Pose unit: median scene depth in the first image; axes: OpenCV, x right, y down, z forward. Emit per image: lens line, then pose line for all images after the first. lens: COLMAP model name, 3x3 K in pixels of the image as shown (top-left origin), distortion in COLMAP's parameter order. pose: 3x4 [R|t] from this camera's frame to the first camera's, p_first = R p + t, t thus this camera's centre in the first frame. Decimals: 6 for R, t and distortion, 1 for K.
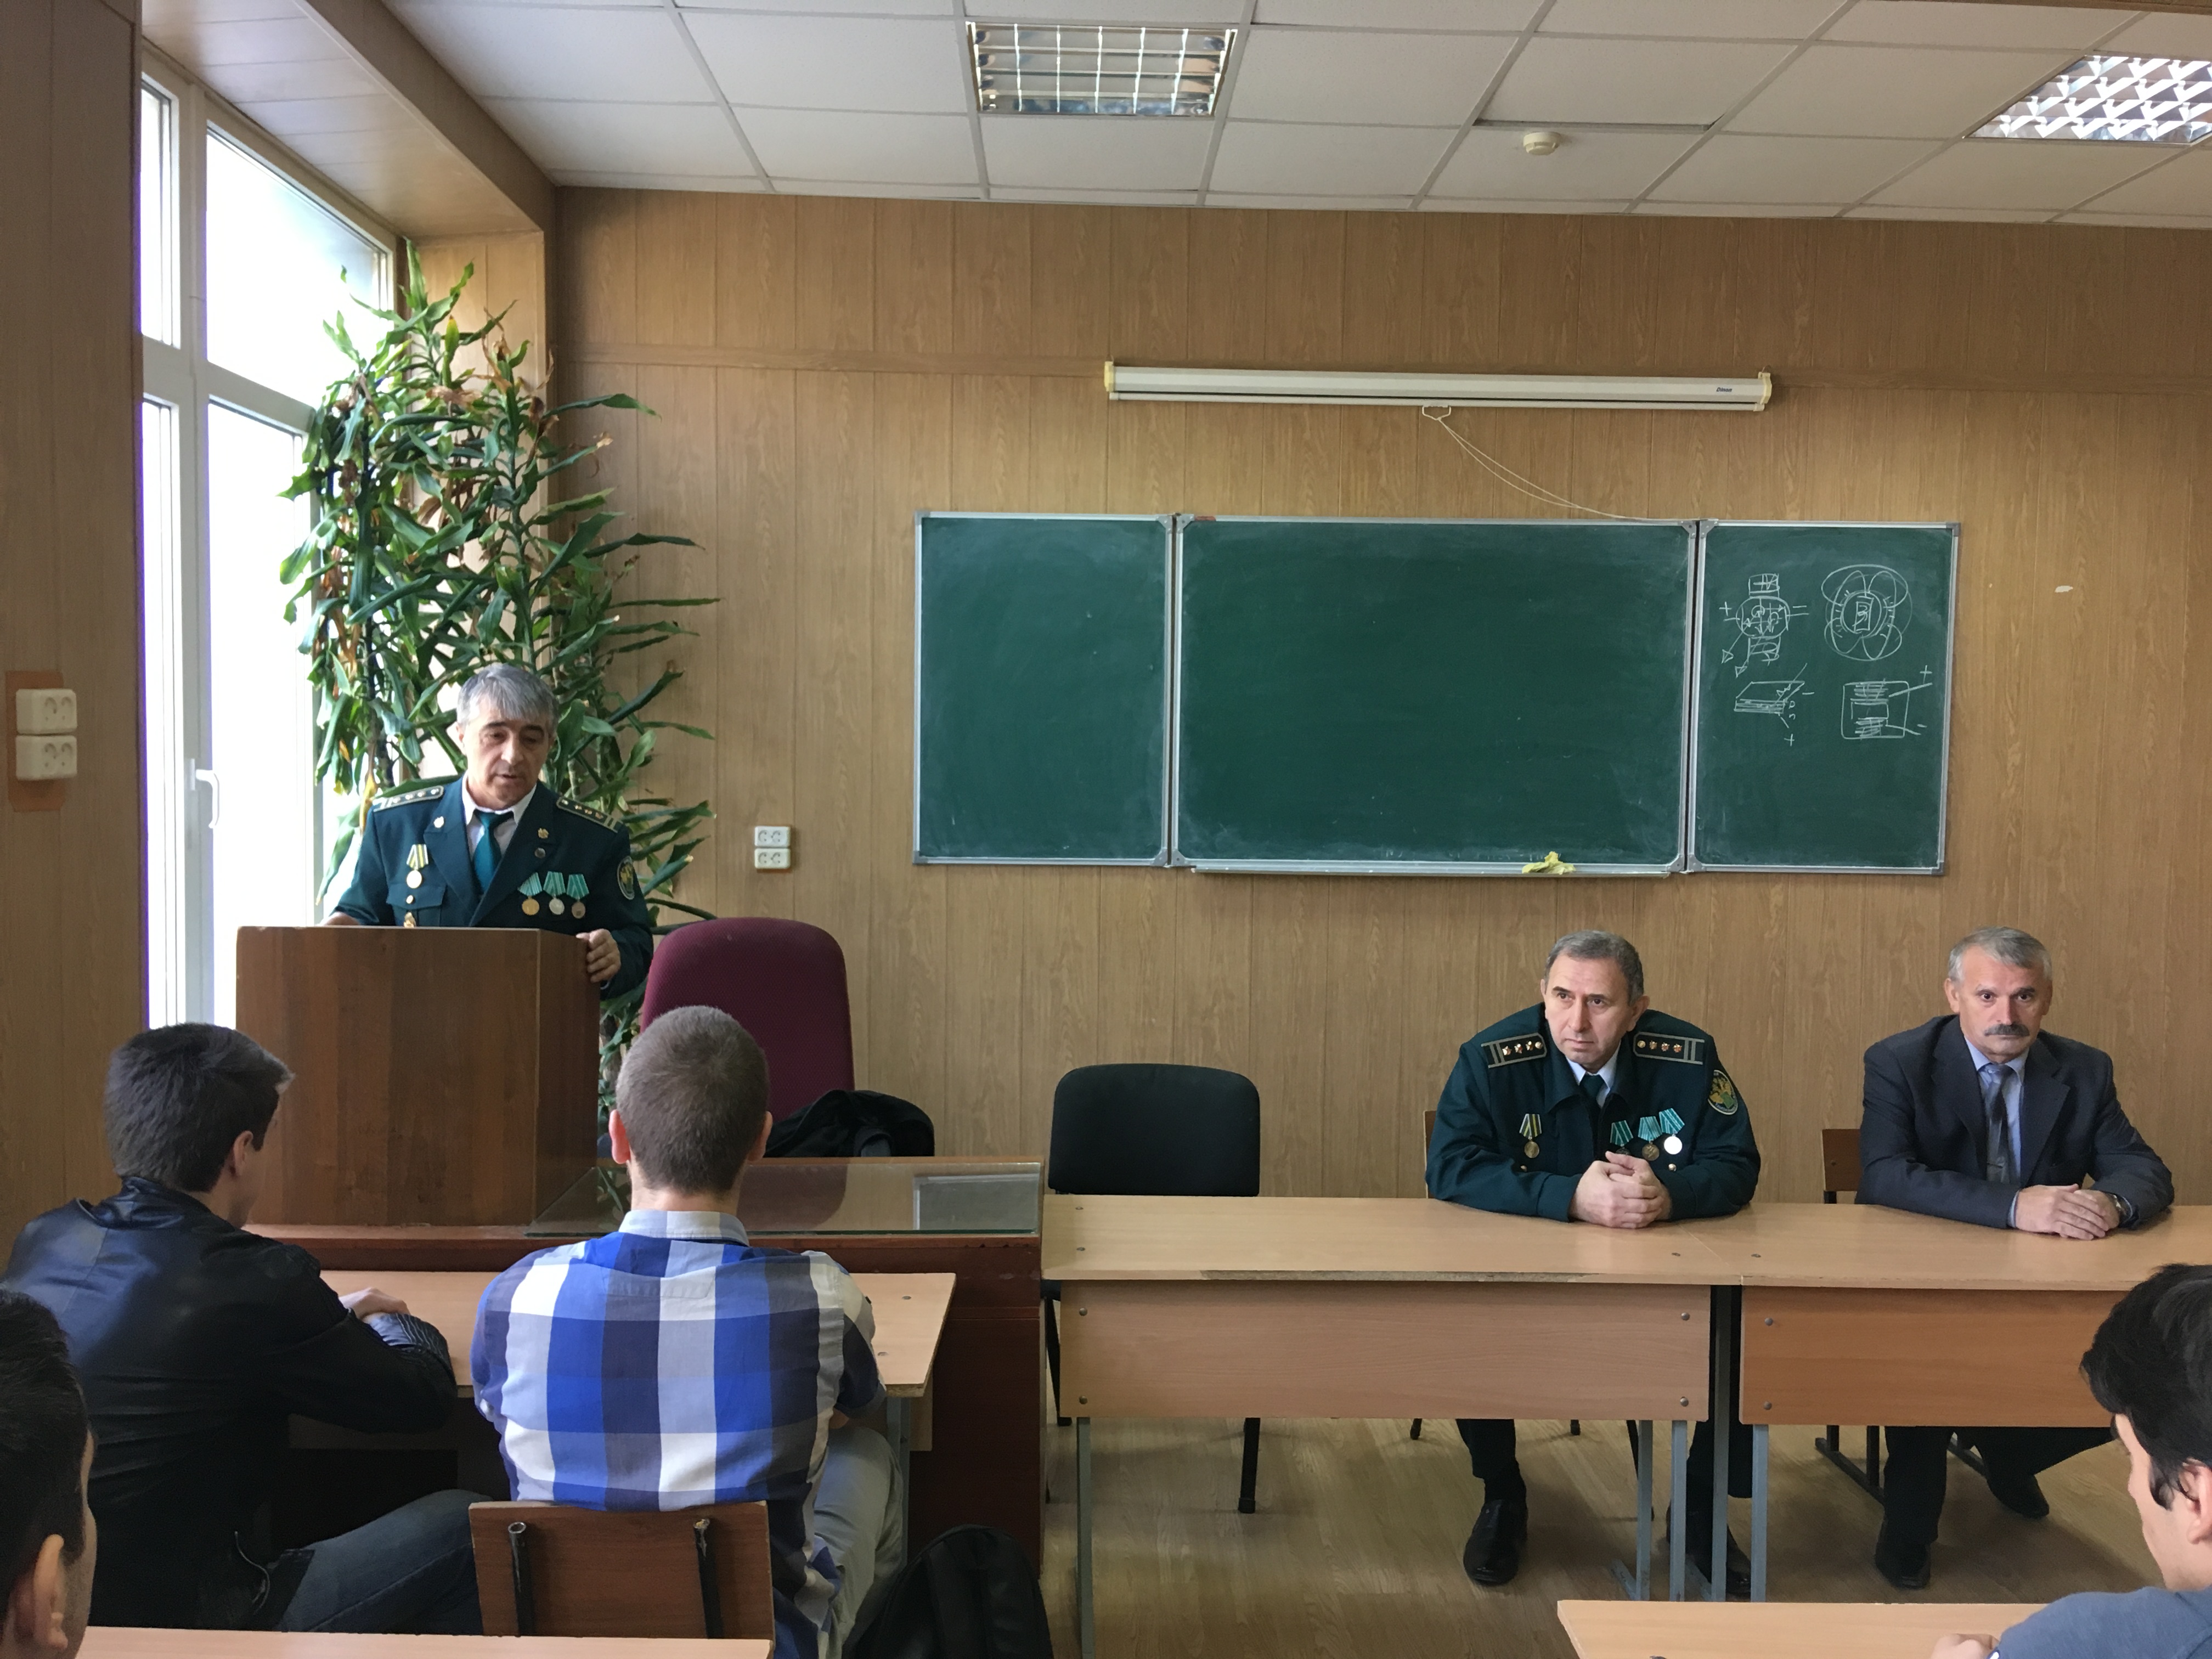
lens RADIAL K [[1926.9, 0, 1065.9], [0, 1926.9, 844.2], [0, 0, 1]] dist [0.064348, -0.013252]
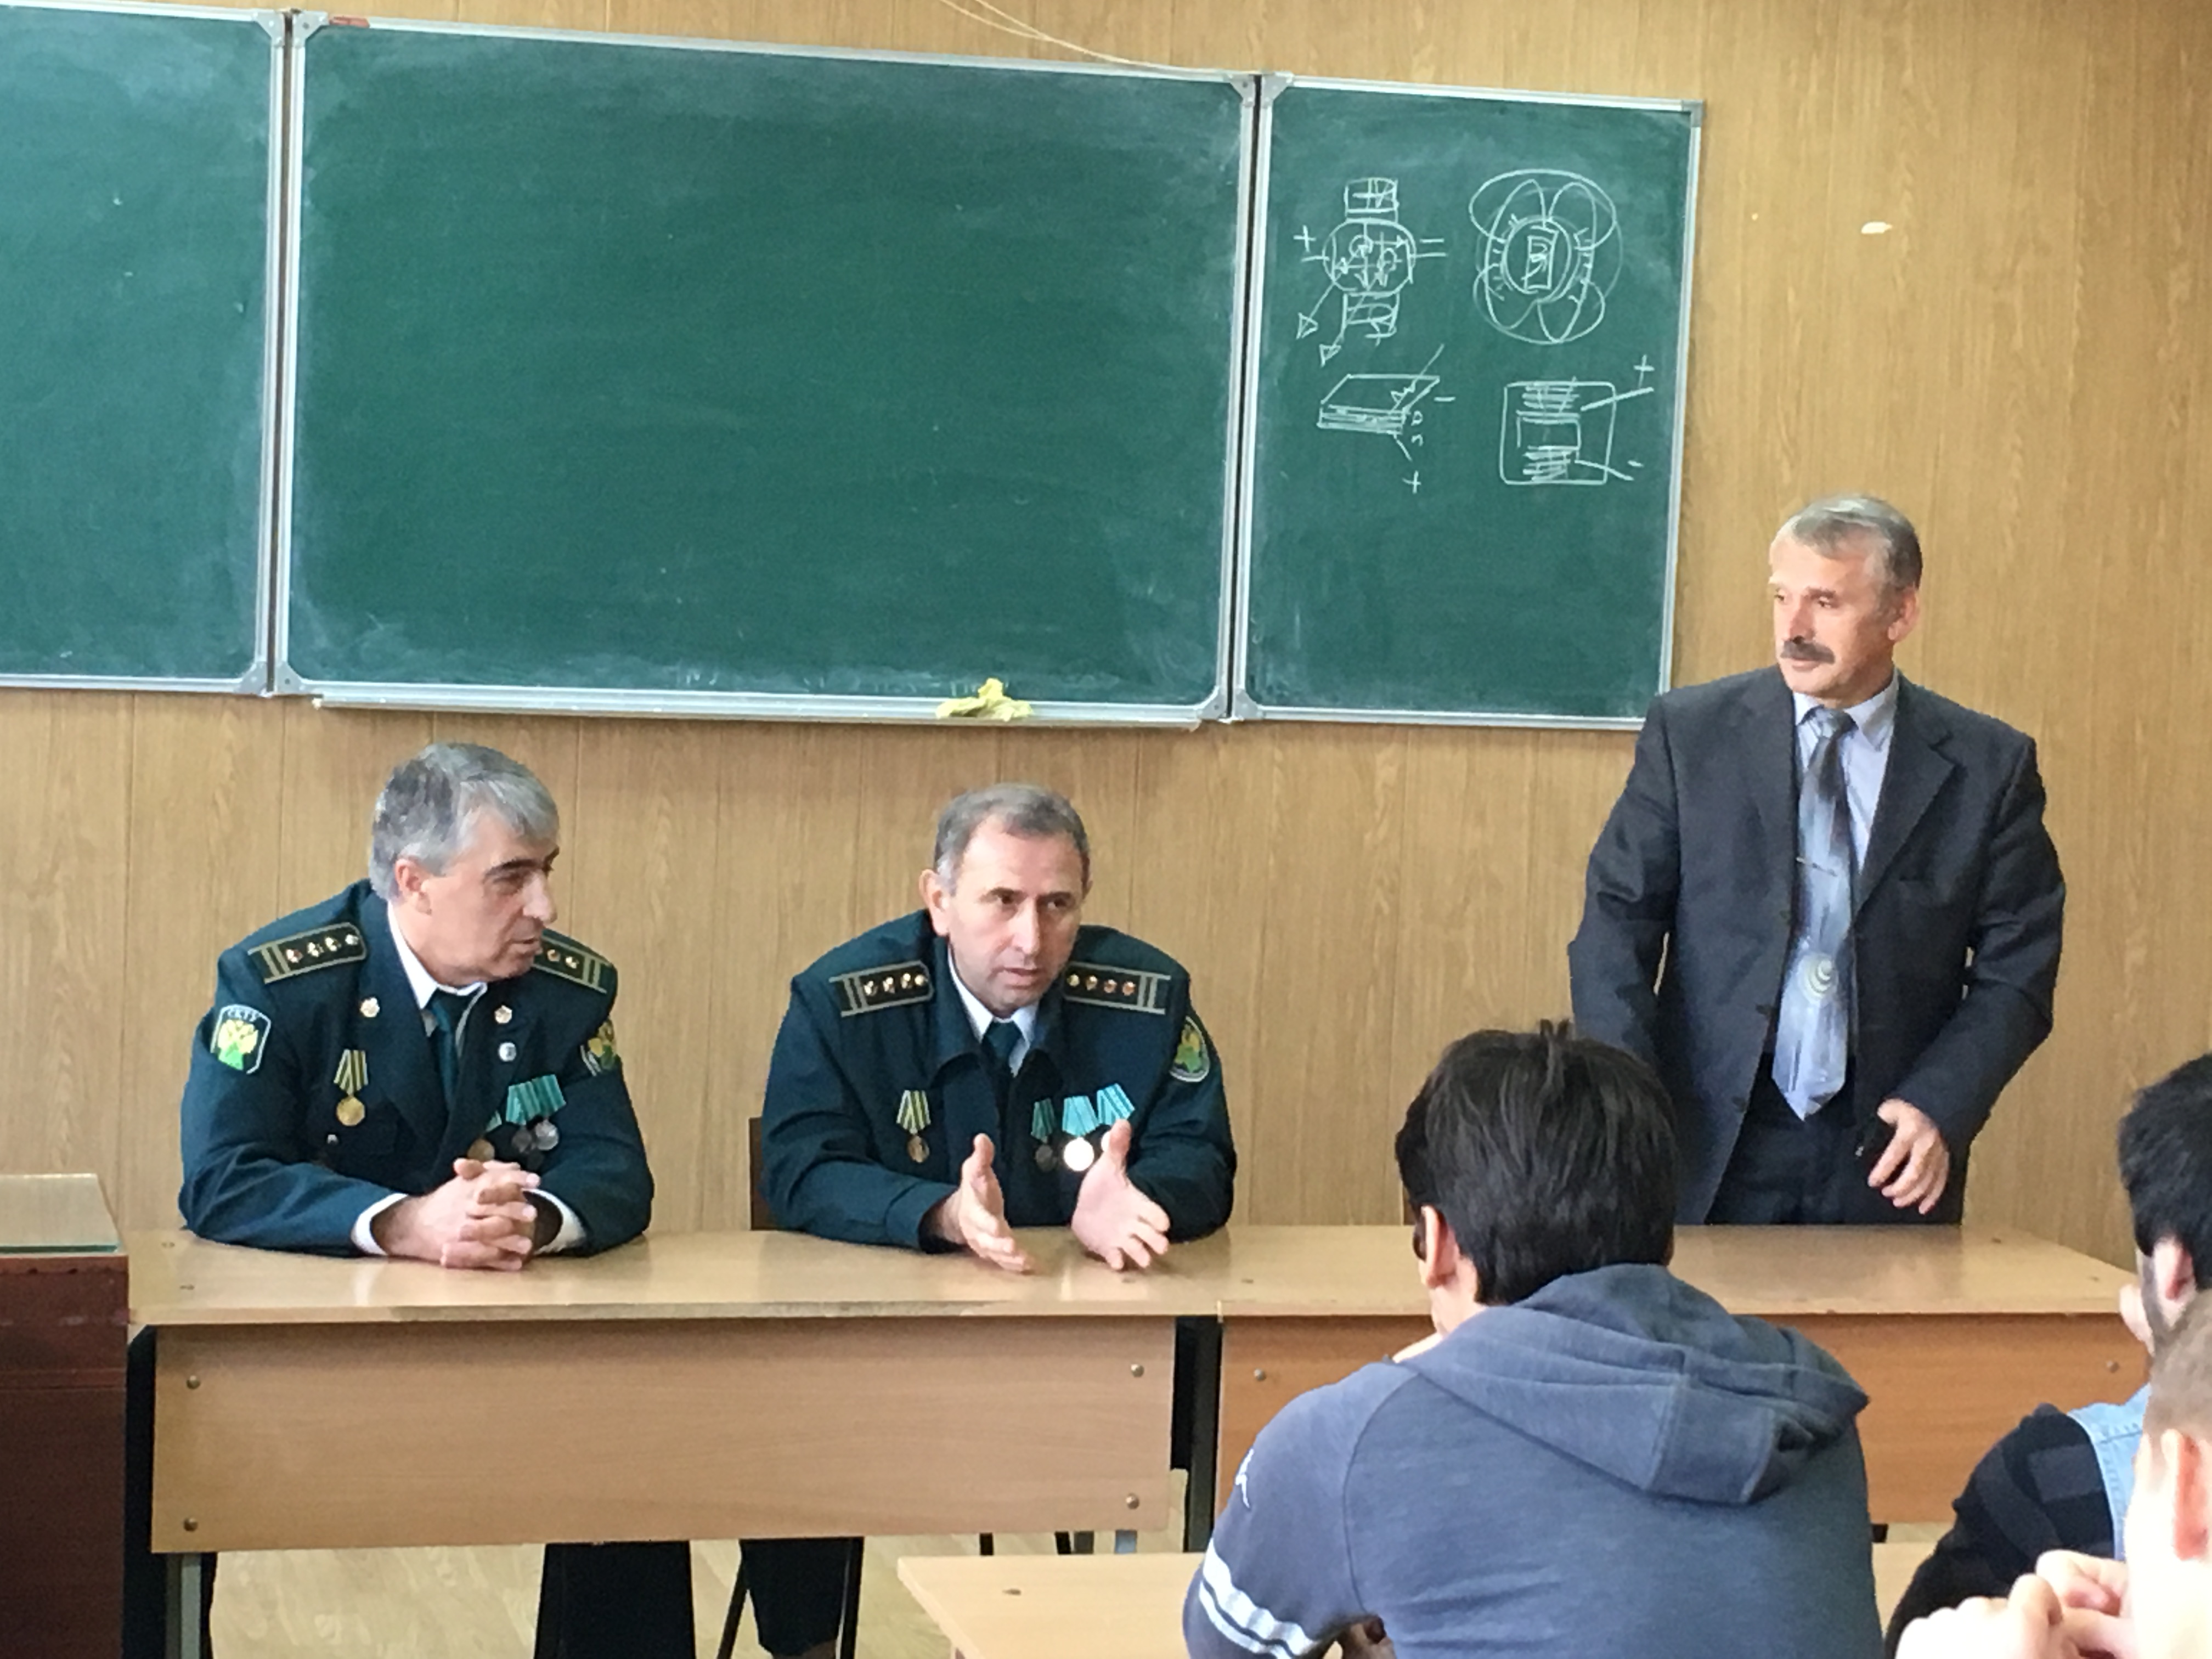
lens RADIAL K [[4899.9, 0, 1103.8], [0, 4899.9, 831.4], [0, 0, 1]] dist [-0.012146, 0.000000]
pose [[0.969770, 0.009292, 0.243842, -0.049067], [-0.017632, 0.999331, 0.032042, 0.002112], [-0.243382, -0.035373, 0.969285, -0.324678]]
